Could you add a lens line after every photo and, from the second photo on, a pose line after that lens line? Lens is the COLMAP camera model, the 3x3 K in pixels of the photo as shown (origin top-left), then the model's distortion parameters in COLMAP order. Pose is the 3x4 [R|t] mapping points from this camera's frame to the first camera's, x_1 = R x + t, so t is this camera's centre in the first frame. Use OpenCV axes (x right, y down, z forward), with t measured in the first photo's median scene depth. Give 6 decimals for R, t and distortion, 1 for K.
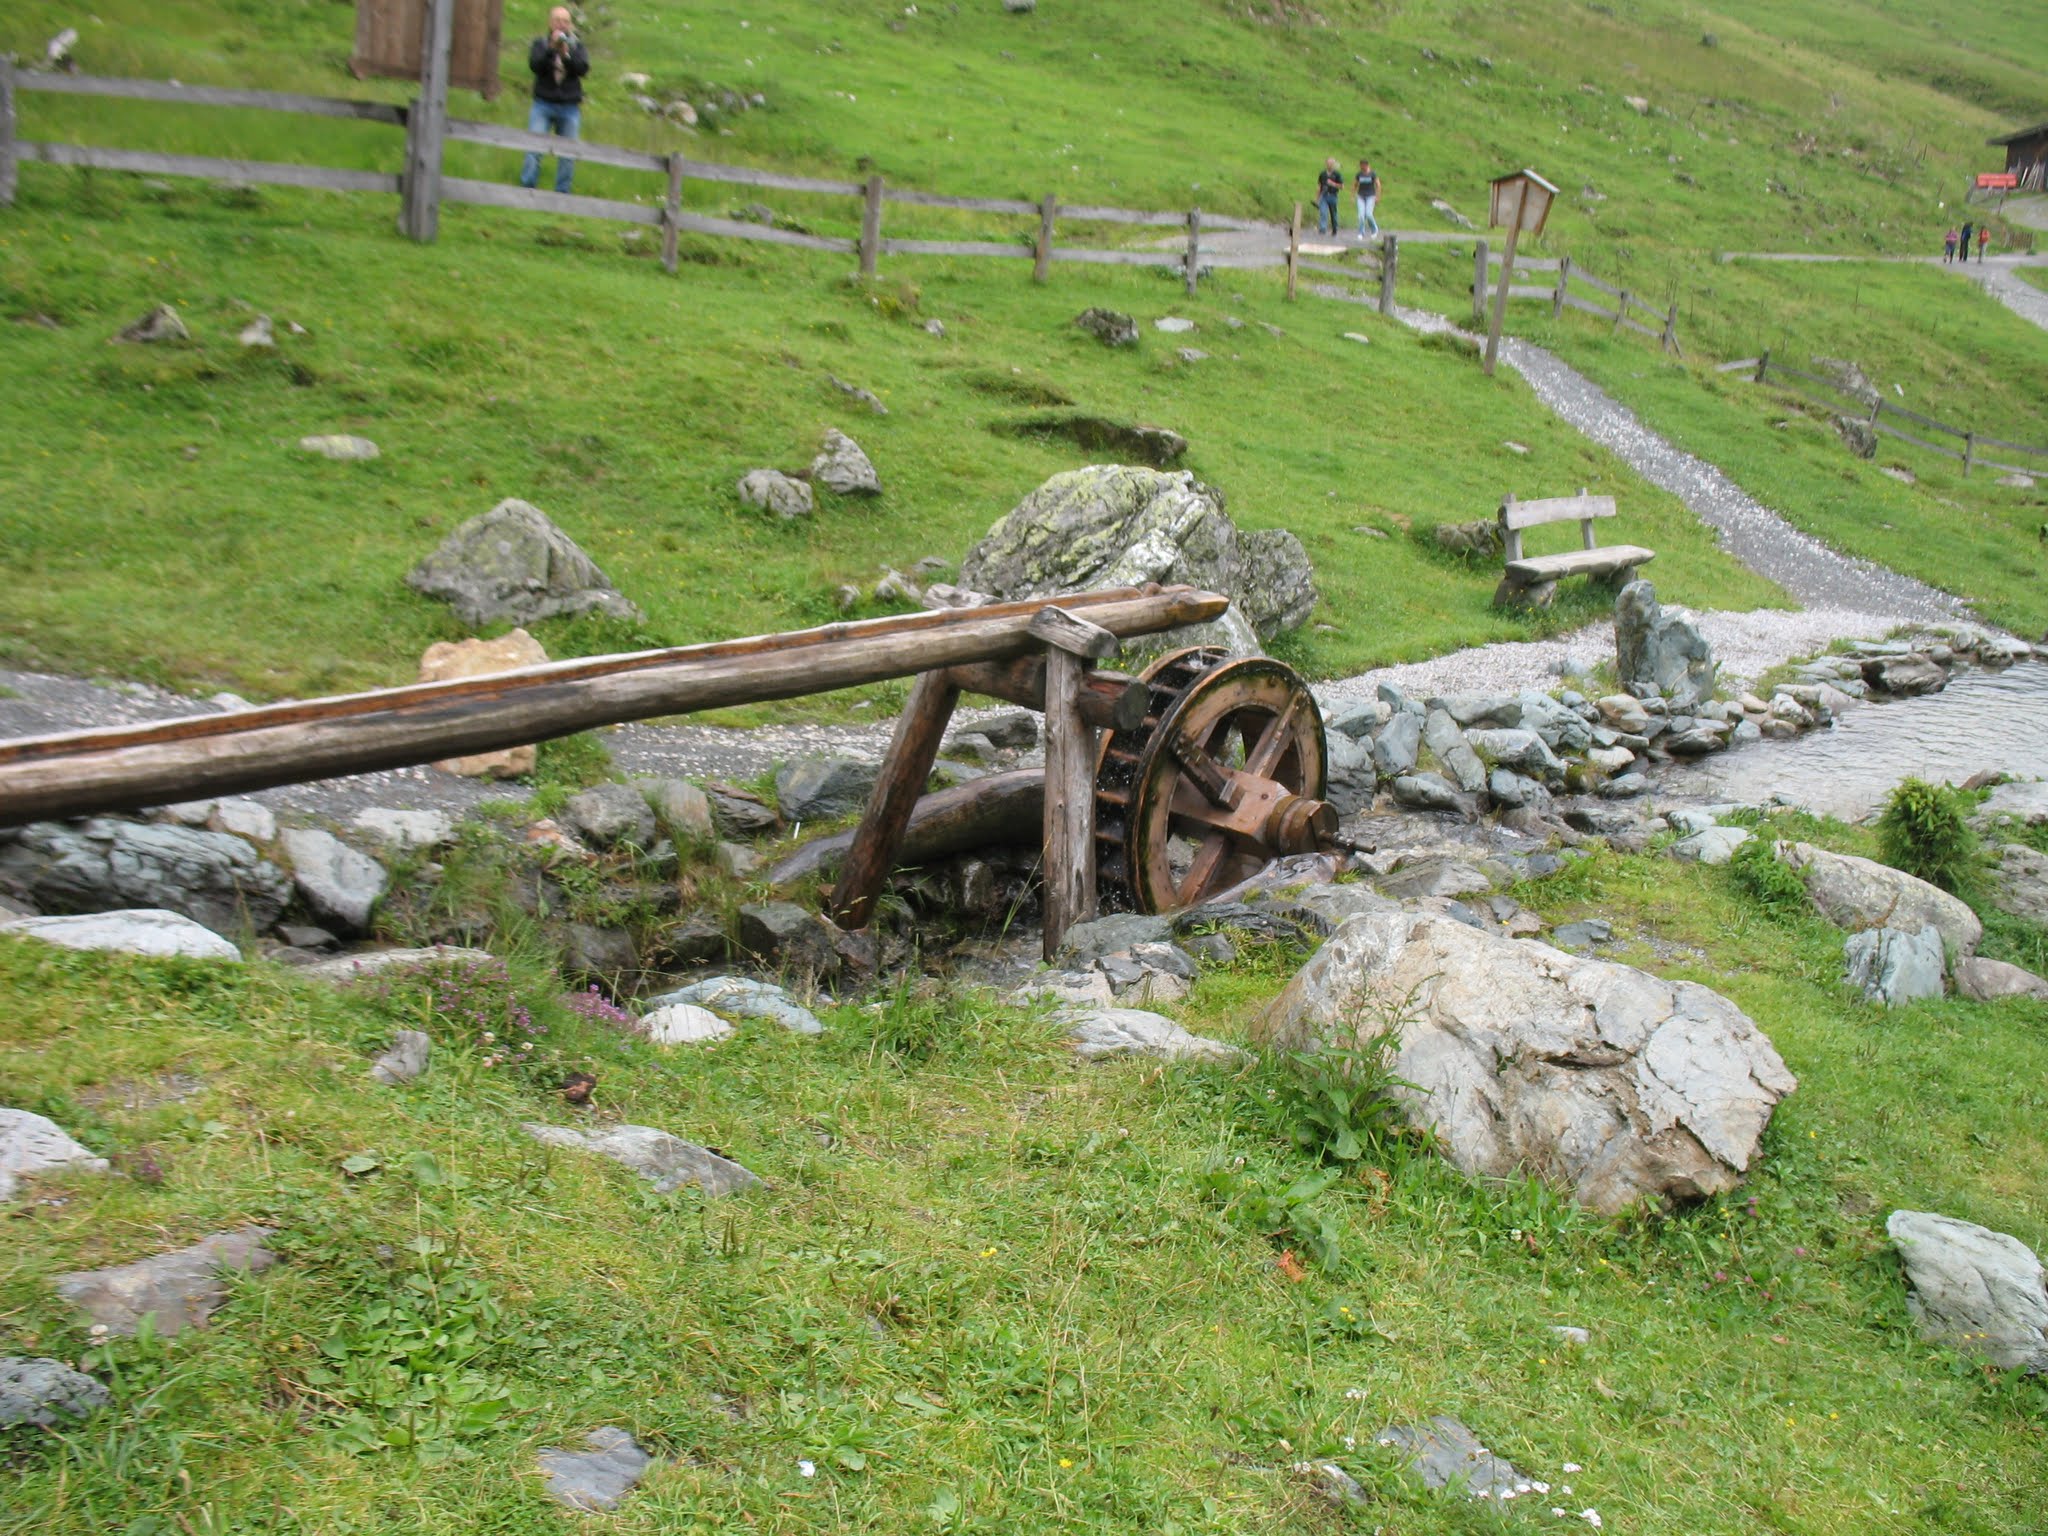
lens RADIAL K [[2123.7, 0, 1024.0], [0, 2123.7, 768.0], [0, 0, 1]] dist [-0.189255, 0.215619]
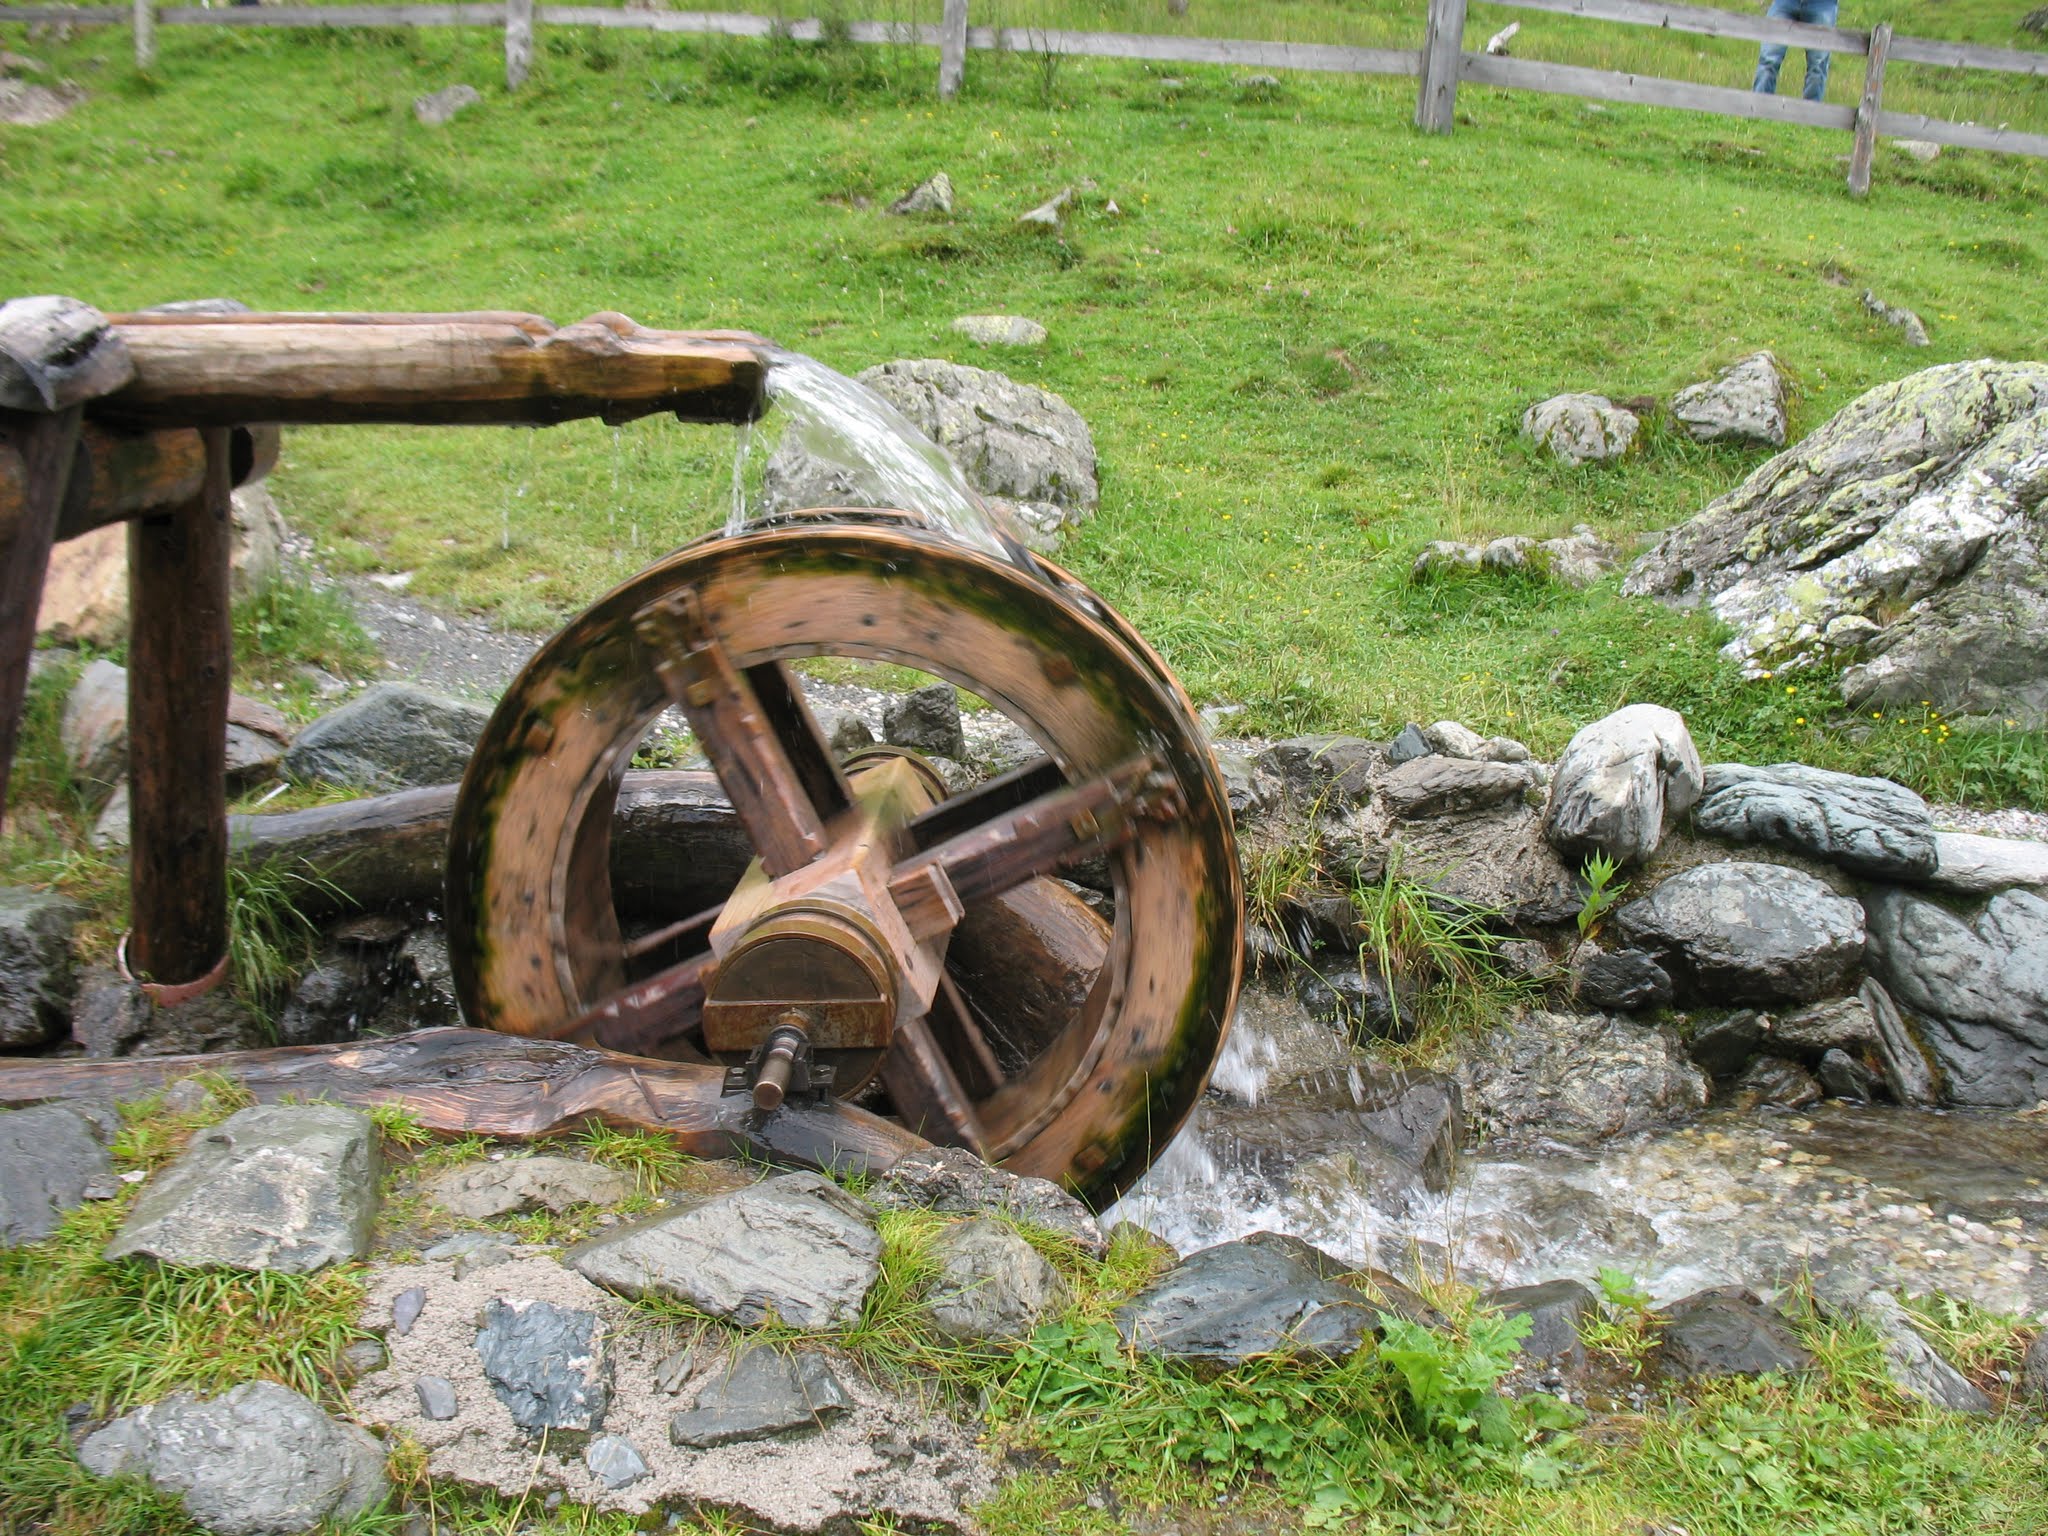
lens RADIAL K [[2123.7, 0, 1024.0], [0, 2123.7, 768.0], [0, 0, 1]] dist [-0.189255, 0.215619]
pose [[0.671468, 0.135813, -0.728482, 0.071228], [-0.174684, 0.984367, 0.022507, -0.004253], [0.720151, 0.112142, 0.684695, 0.135728]]
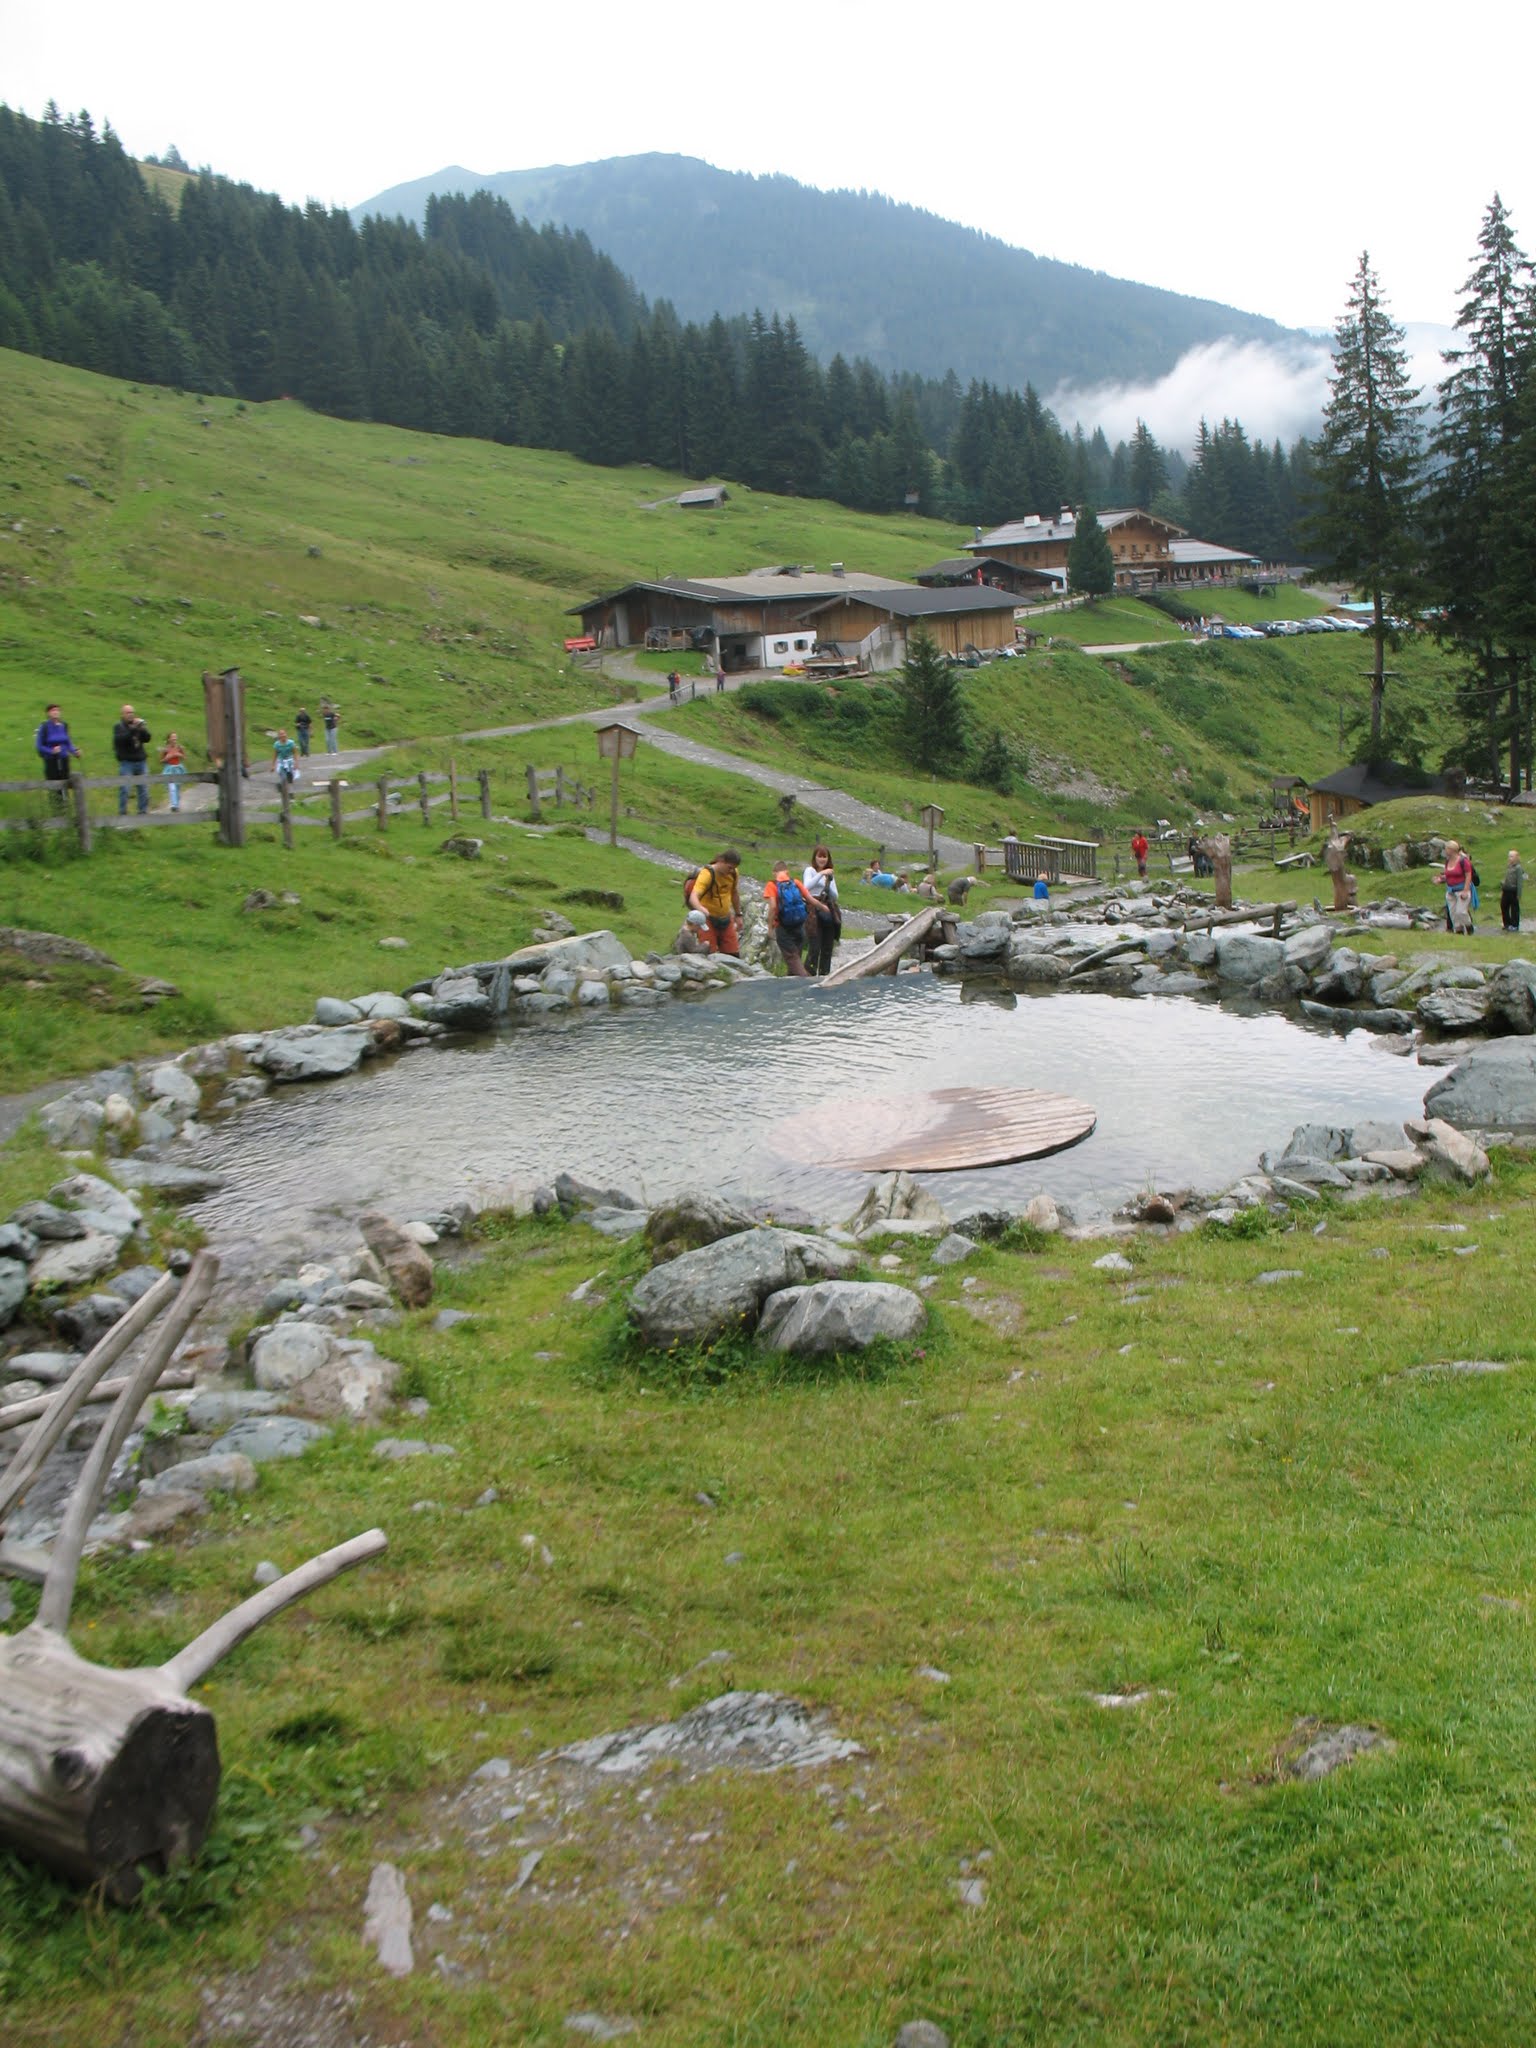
lens RADIAL K [[2123.7, 0, 768.0], [0, 2123.7, 1024.0], [0, 0, 1]] dist [-0.189255, 0.215619]
pose [[0.843379, -0.180307, 0.506163, -0.291434], [0.233653, 0.971356, -0.043298, 0.026517], [-0.483857, 0.154783, 0.861350, -0.255363]]
